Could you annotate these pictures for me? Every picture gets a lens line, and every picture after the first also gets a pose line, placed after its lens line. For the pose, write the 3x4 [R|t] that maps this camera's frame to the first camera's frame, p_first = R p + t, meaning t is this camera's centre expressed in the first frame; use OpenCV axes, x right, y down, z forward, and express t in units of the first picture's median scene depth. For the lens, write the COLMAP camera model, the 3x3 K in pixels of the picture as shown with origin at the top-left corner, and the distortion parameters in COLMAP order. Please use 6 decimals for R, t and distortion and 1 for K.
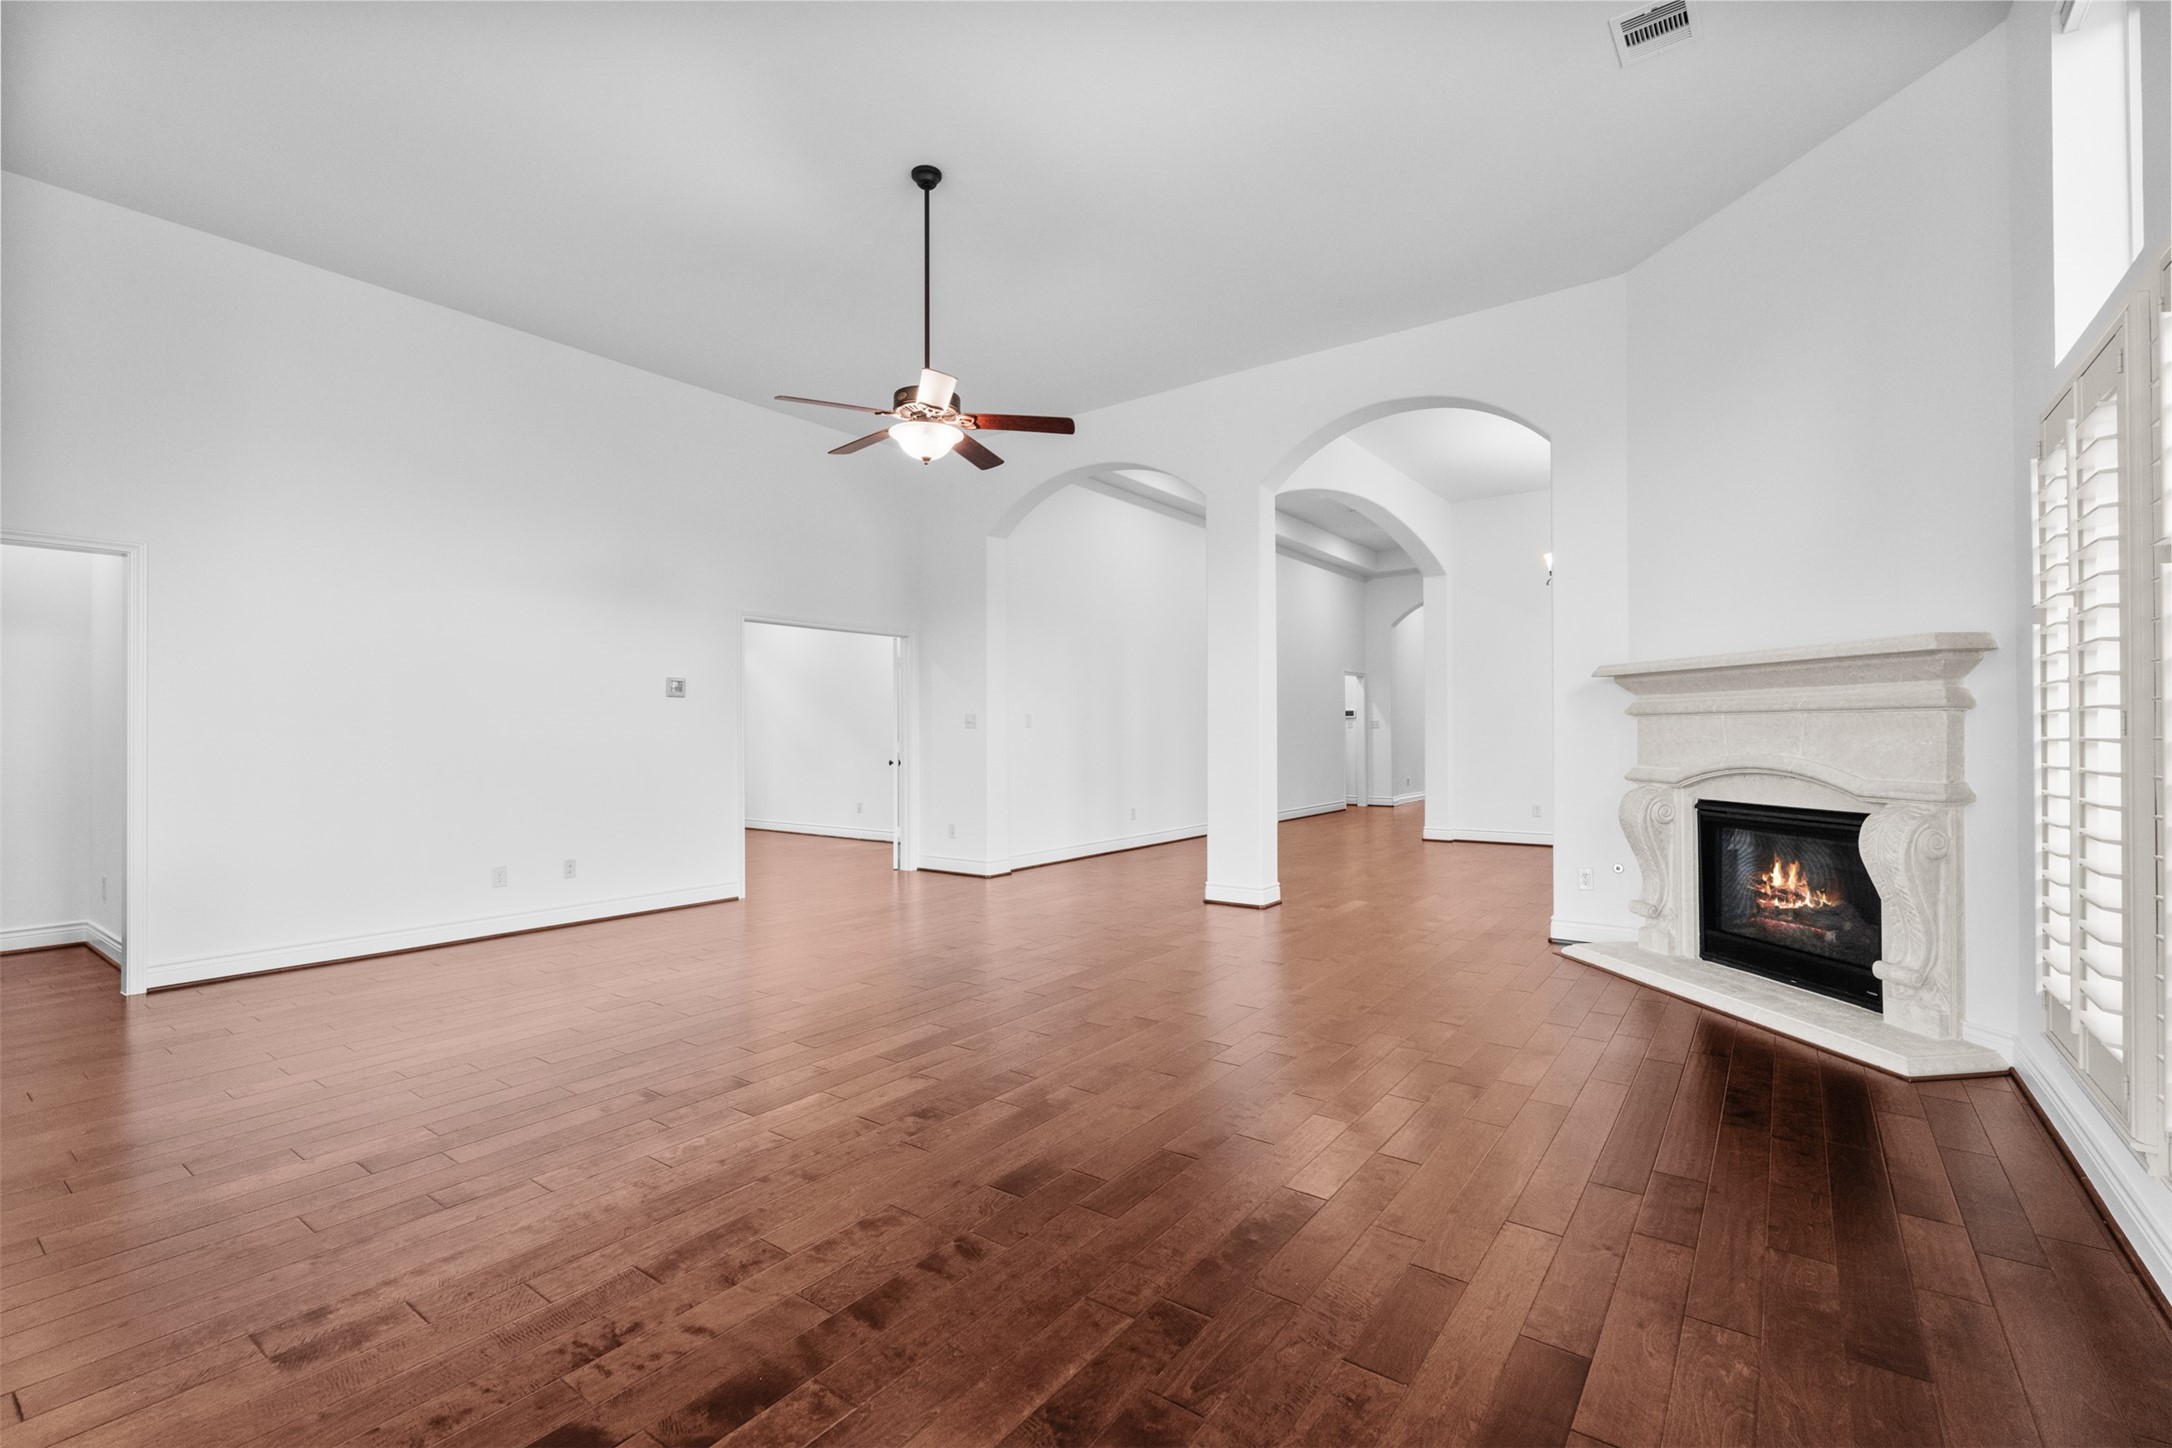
lens RADIAL K [[963.1, 0, 1094.7], [0, 963.1, 712.0], [0, 0, 1]] dist [0.004846, -0.001162]
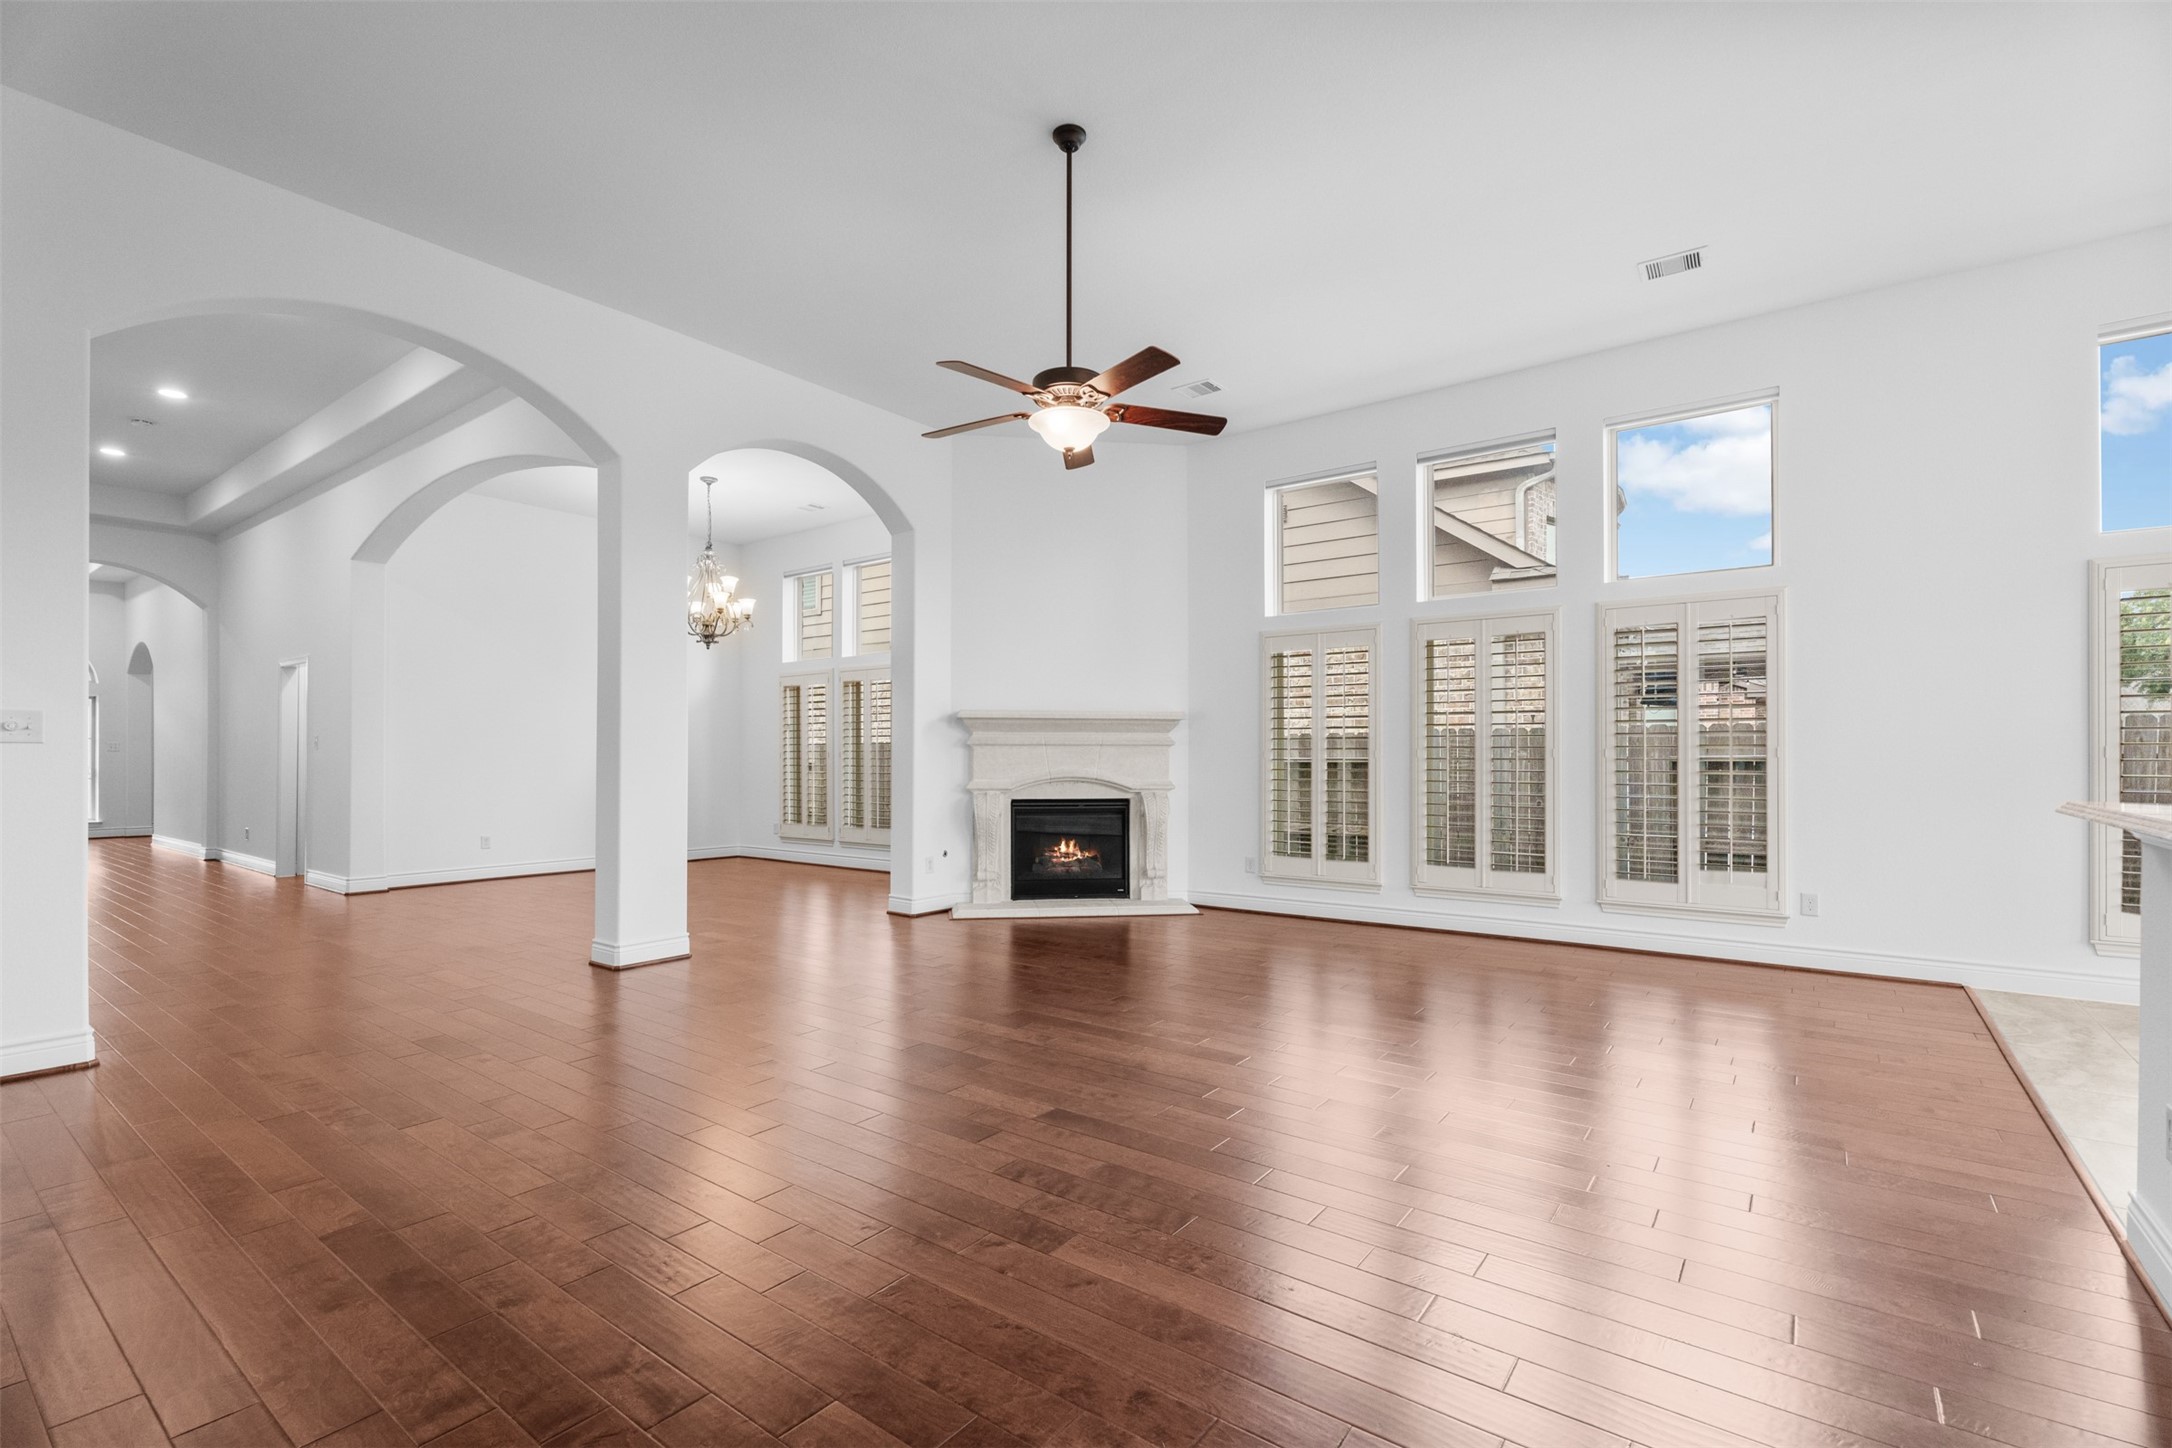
lens RADIAL K [[963.1, 0, 1086.1], [0, 963.1, 746.1], [0, 0, 1]] dist [0.004846, -0.001162]
pose [[0.038650, 0.010368, 0.999199, -0.944329], [-0.022239, 0.999707, -0.009513, 0.014374], [-0.999005, -0.021853, 0.038869, 0.824793]]
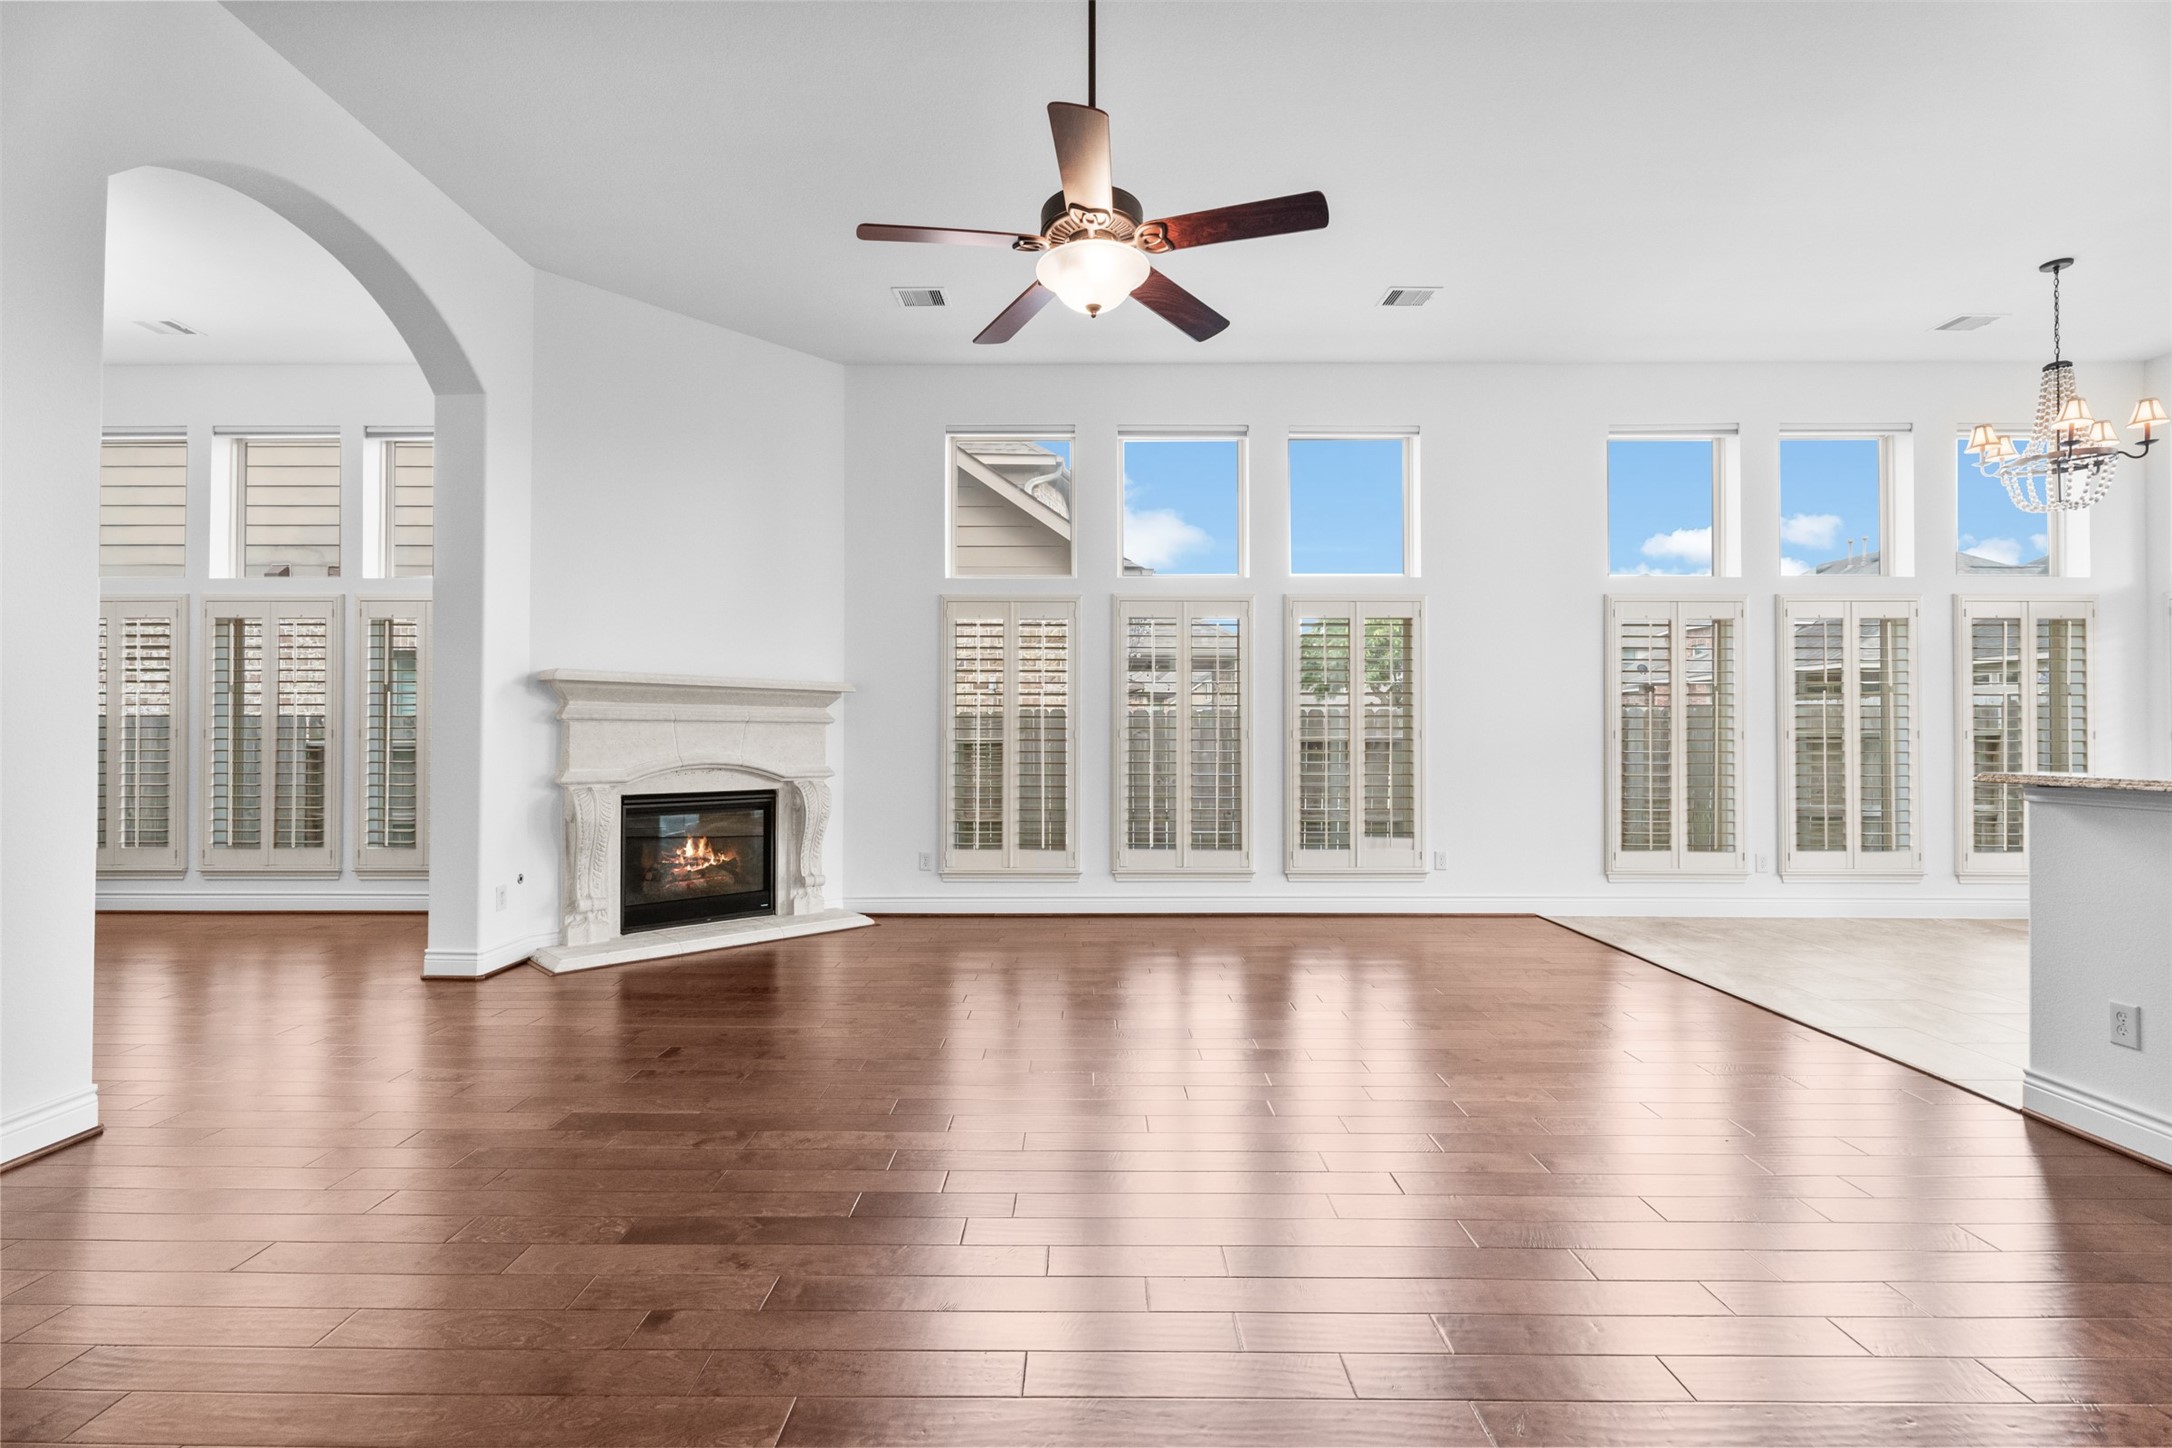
lens RADIAL K [[963.1, 0, 1074.0], [0, 963.1, 721.9], [0, 0, 1]] dist [0.004846, -0.001162]
pose [[-0.558423, 0.010622, 0.829489, -0.619333], [-0.020439, 0.999438, -0.026558, 0.021248], [-0.829305, -0.031785, -0.557892, 1.201873]]
